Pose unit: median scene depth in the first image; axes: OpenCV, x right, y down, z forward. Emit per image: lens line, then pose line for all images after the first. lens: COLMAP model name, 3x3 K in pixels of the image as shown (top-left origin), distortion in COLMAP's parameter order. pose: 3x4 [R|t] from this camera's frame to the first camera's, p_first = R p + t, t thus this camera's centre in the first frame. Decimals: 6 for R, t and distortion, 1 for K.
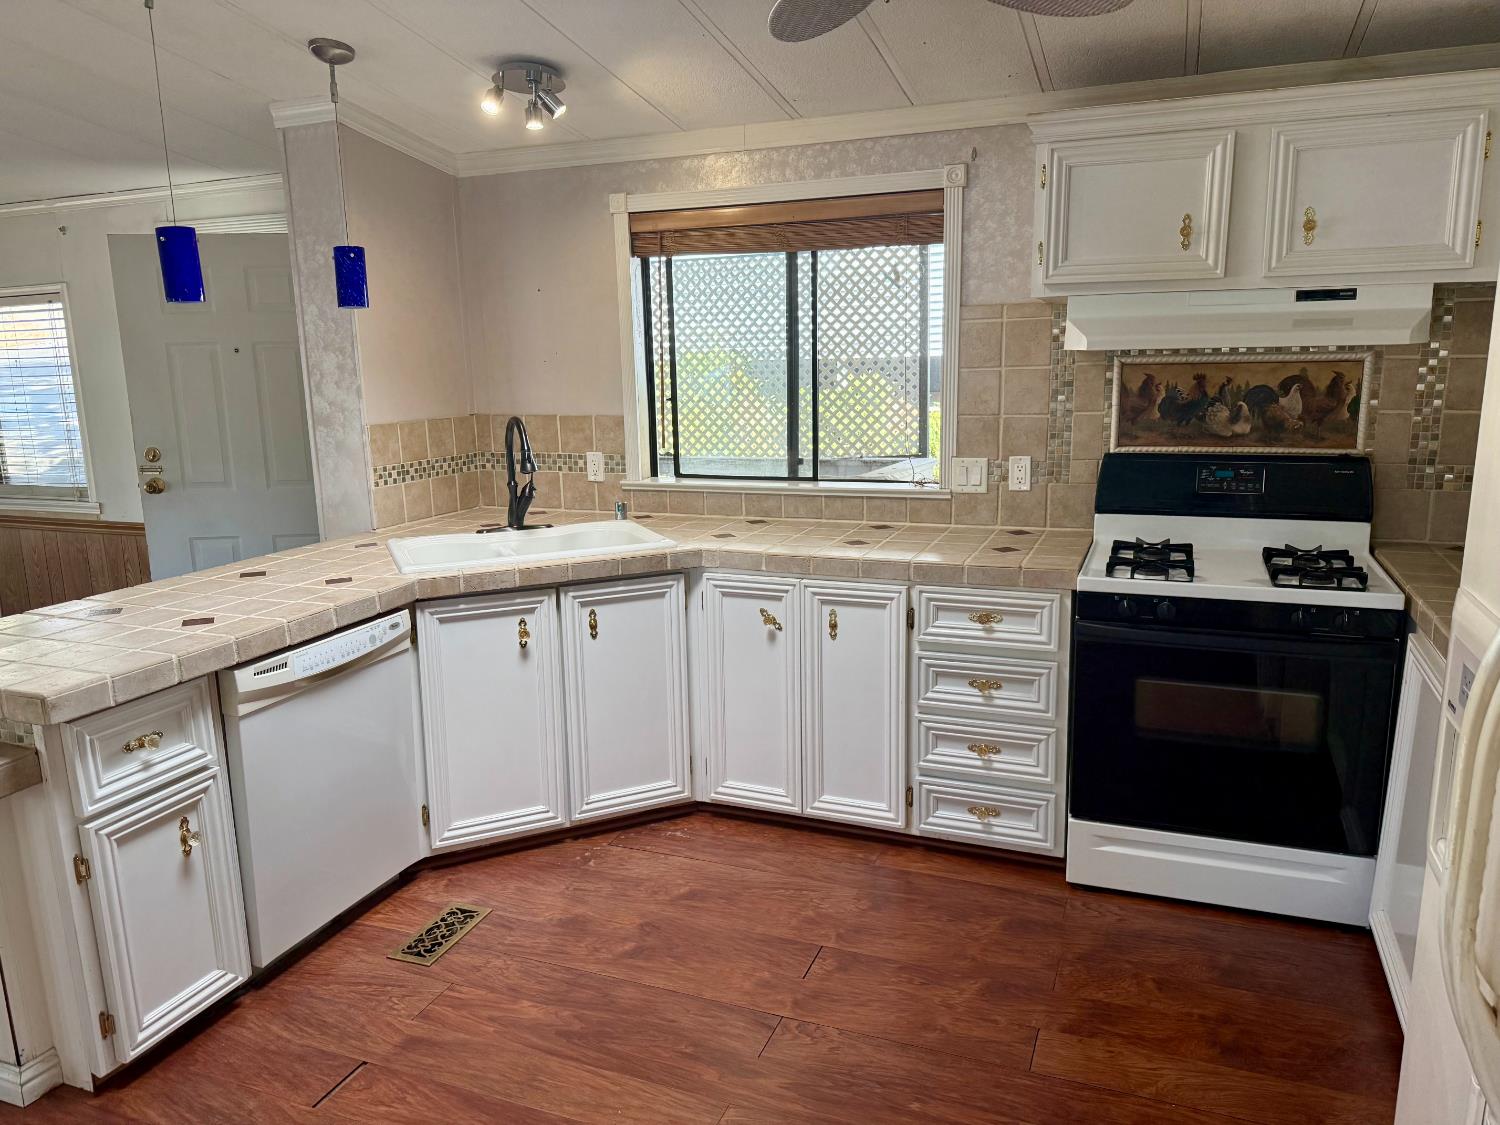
lens RADIAL K [[1057.9, 0, 750.0], [0, 1057.9, 562.5], [0, 0, 1]] dist [0.182215, -0.309075]
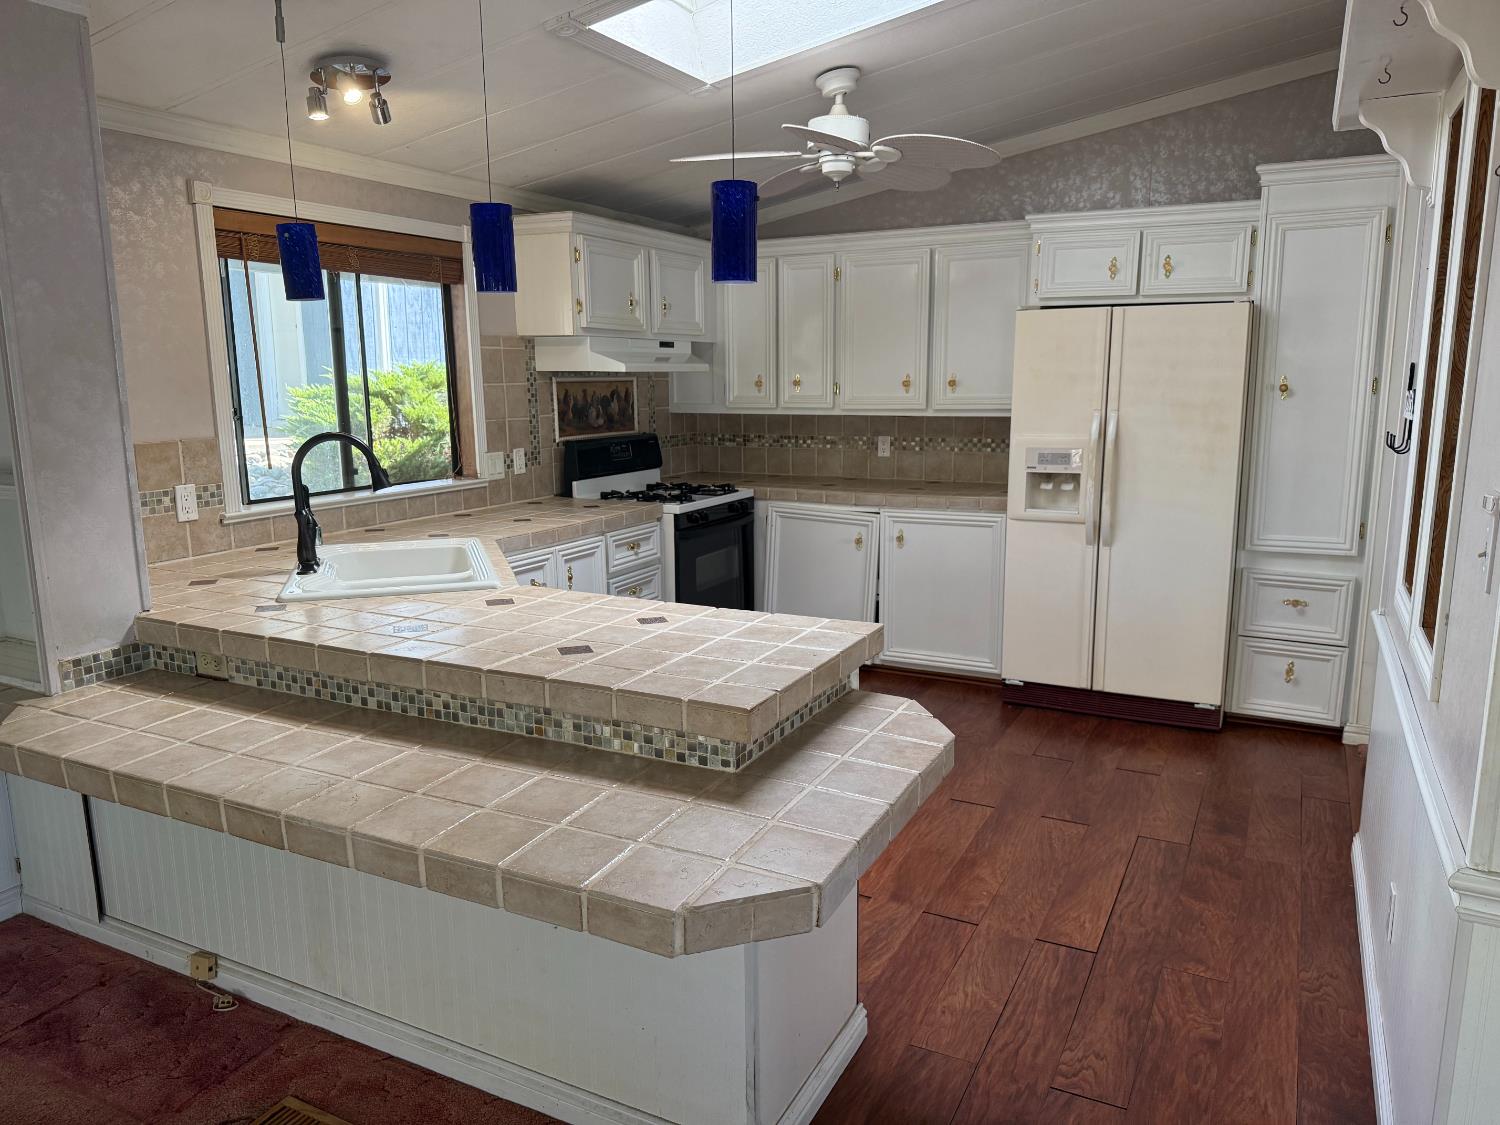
lens RADIAL K [[1057.9, 0, 750.0], [0, 1057.9, 562.5], [0, 0, 1]] dist [0.182215, -0.309075]
pose [[0.093031, -0.156131, 0.983345, -1.015094], [0.204878, 0.969495, 0.134549, -0.076331], [-0.974356, 0.188949, 0.122181, 0.541194]]
